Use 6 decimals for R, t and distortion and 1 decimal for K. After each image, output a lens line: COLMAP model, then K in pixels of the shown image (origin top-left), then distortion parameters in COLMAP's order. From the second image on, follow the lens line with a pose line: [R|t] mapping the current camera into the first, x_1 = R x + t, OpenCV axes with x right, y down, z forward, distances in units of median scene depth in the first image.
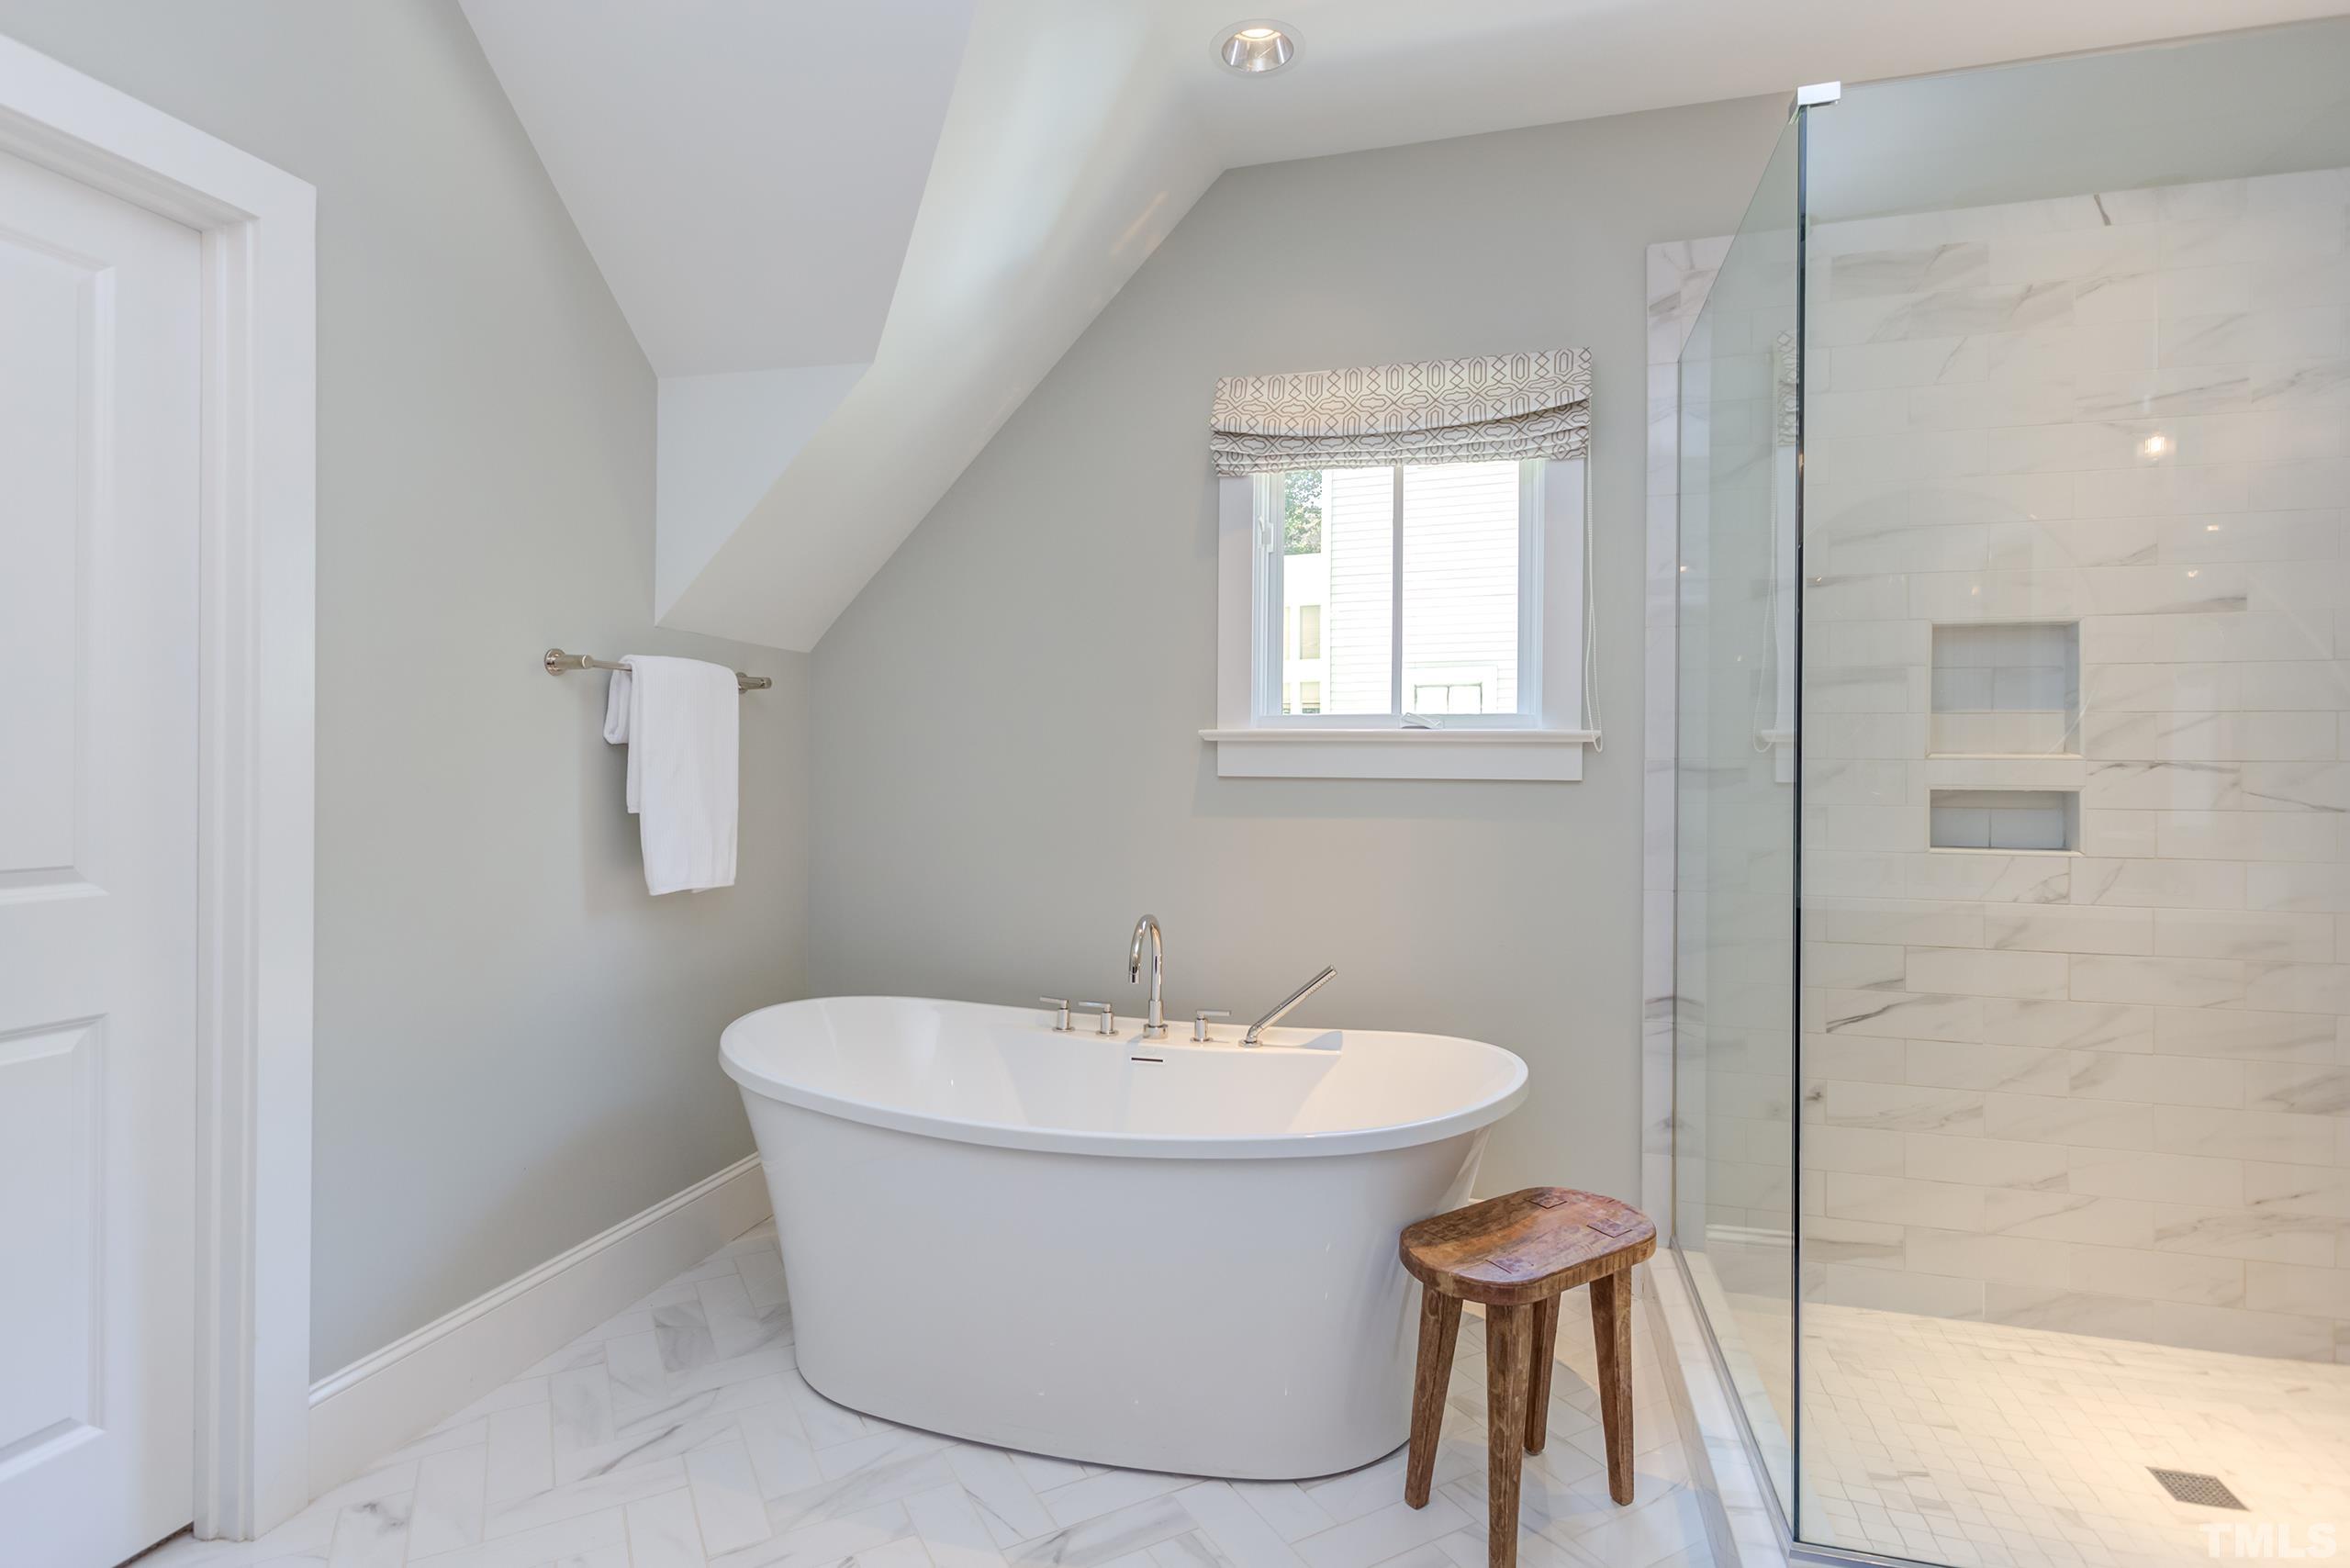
lens RADIAL K [[1148.6, 0, 1177.1], [0, 1148.6, 768.5], [0, 0, 1]] dist [0.009054, 0.001521]
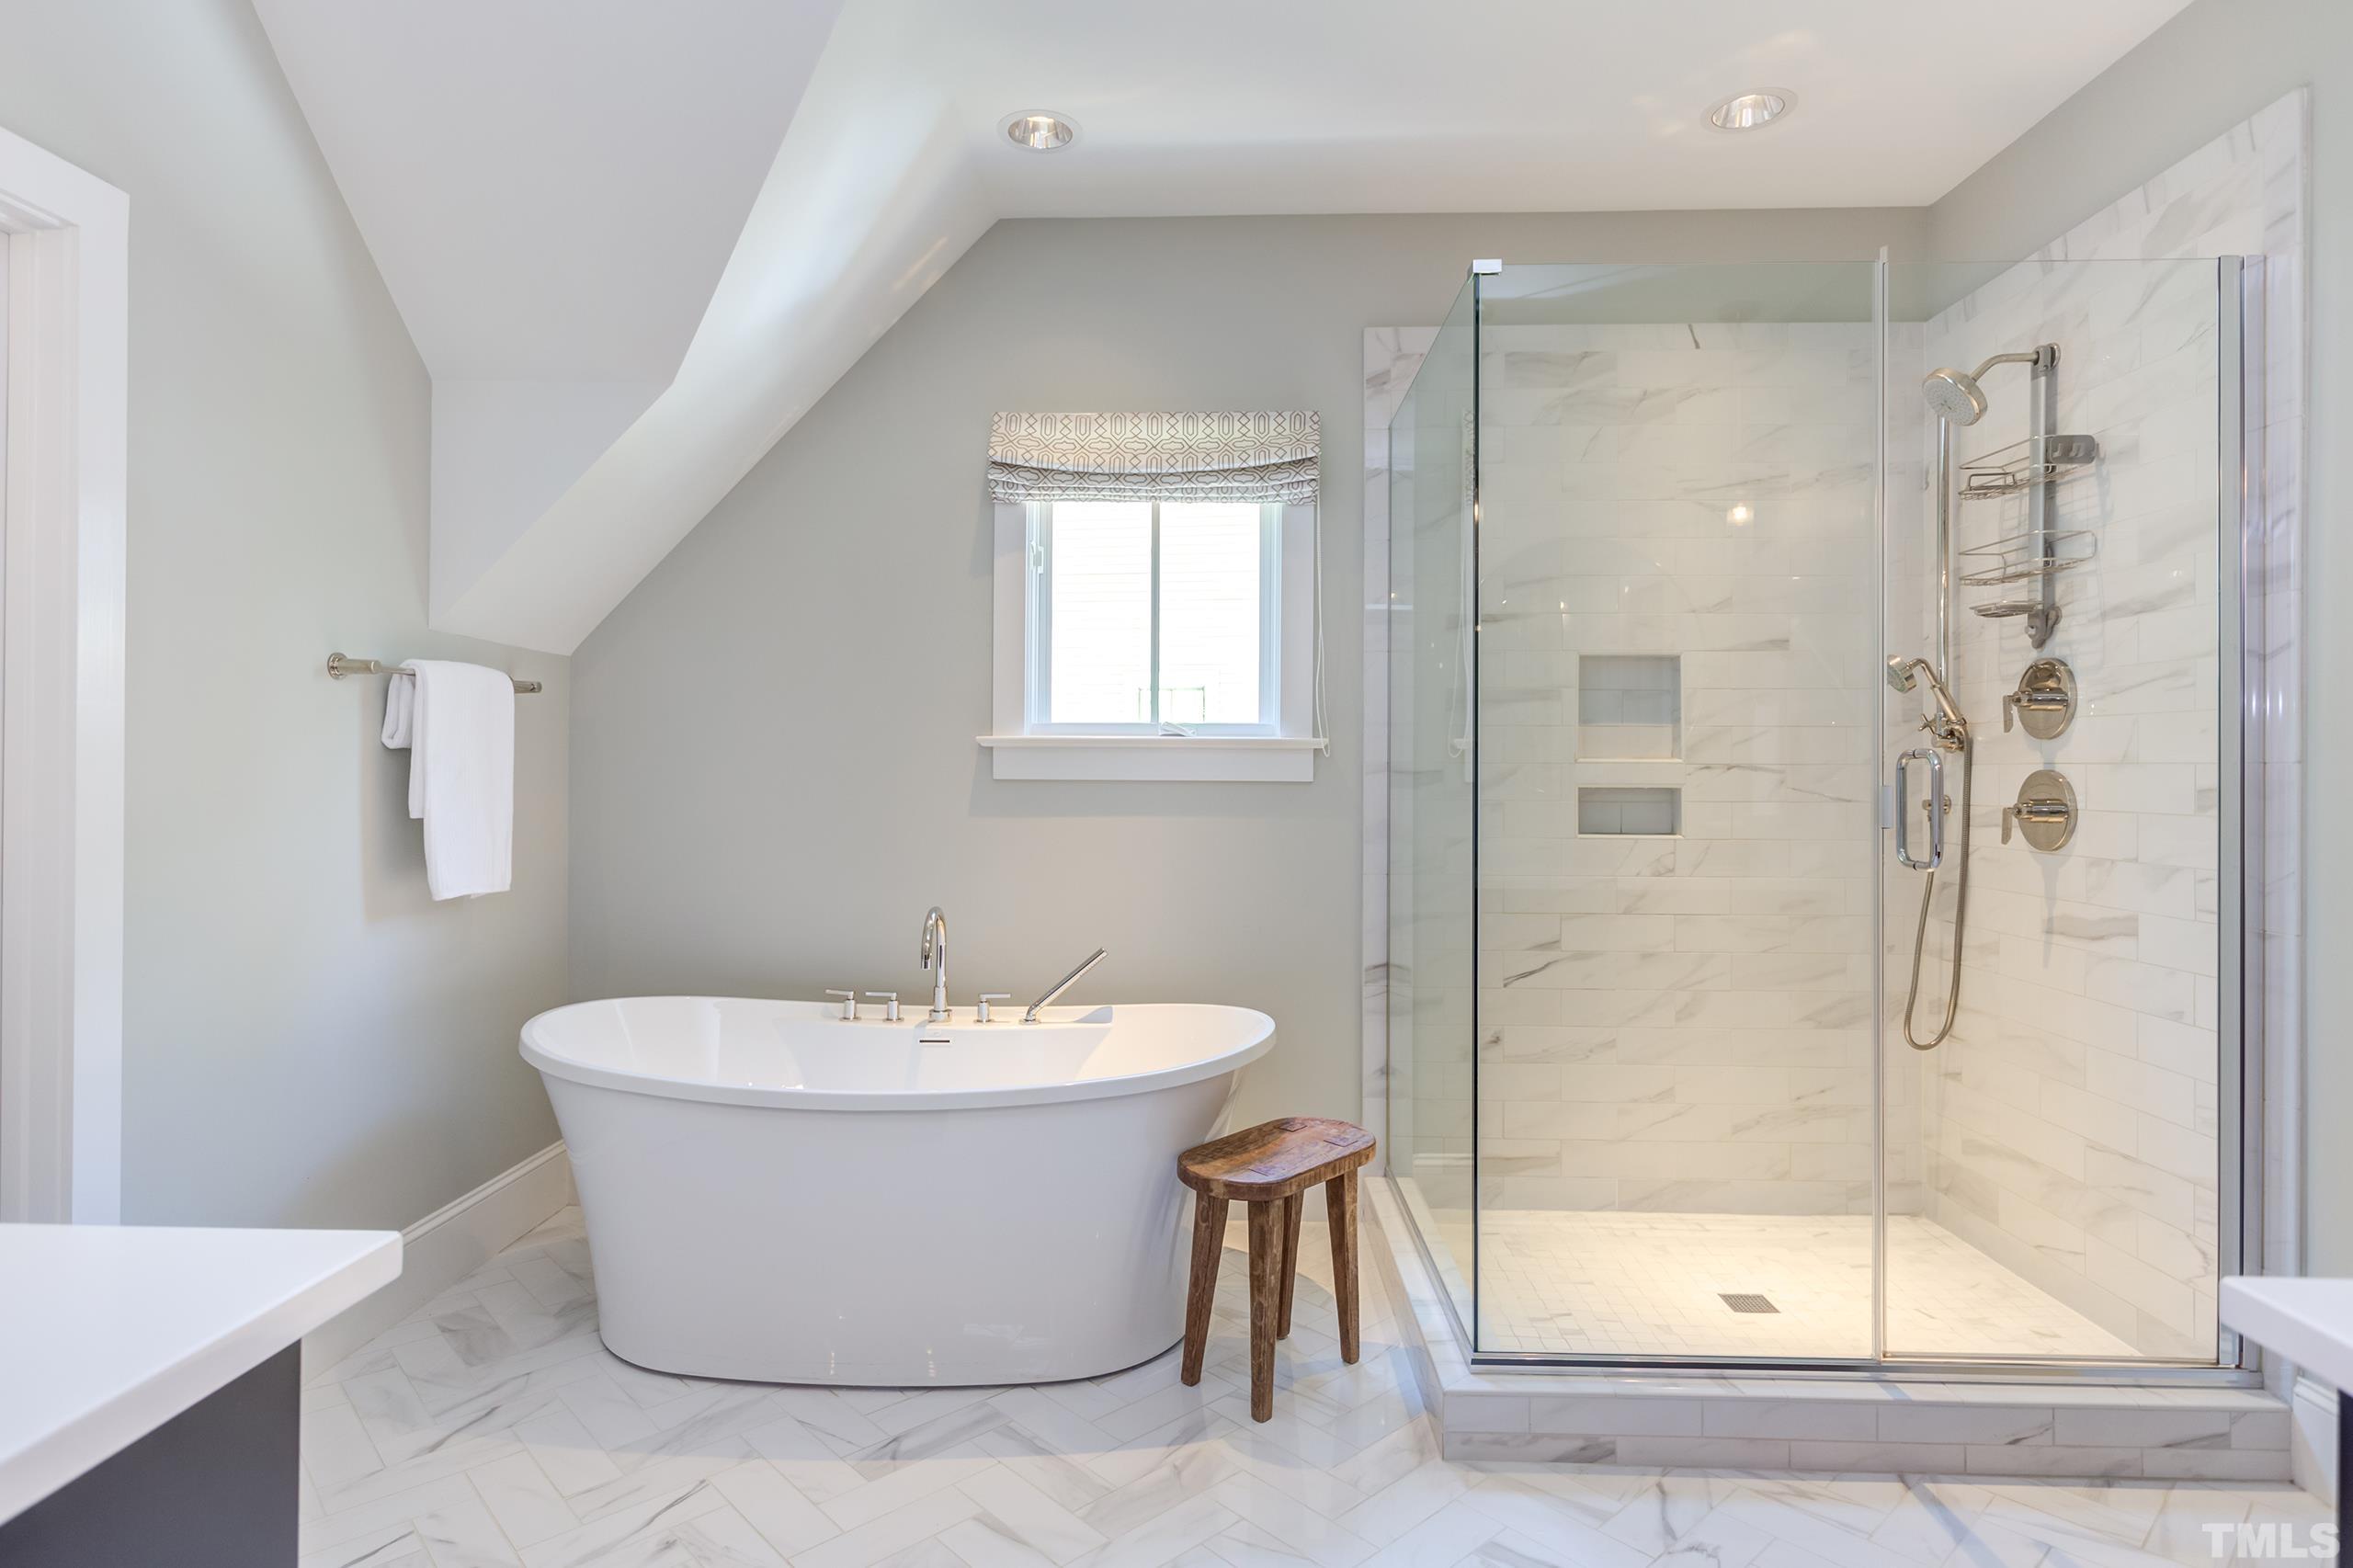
lens RADIAL K [[1188.7, 0, 1173.7], [0, 1188.7, 773.3], [0, 0, 1]] dist [0.024078, 0.000323]
pose [[0.972803, -0.003054, 0.231613, -0.067444], [0.003004, 0.999995, 0.000568, 0.001048], [-0.231613, 0.000143, 0.972808, -0.146410]]
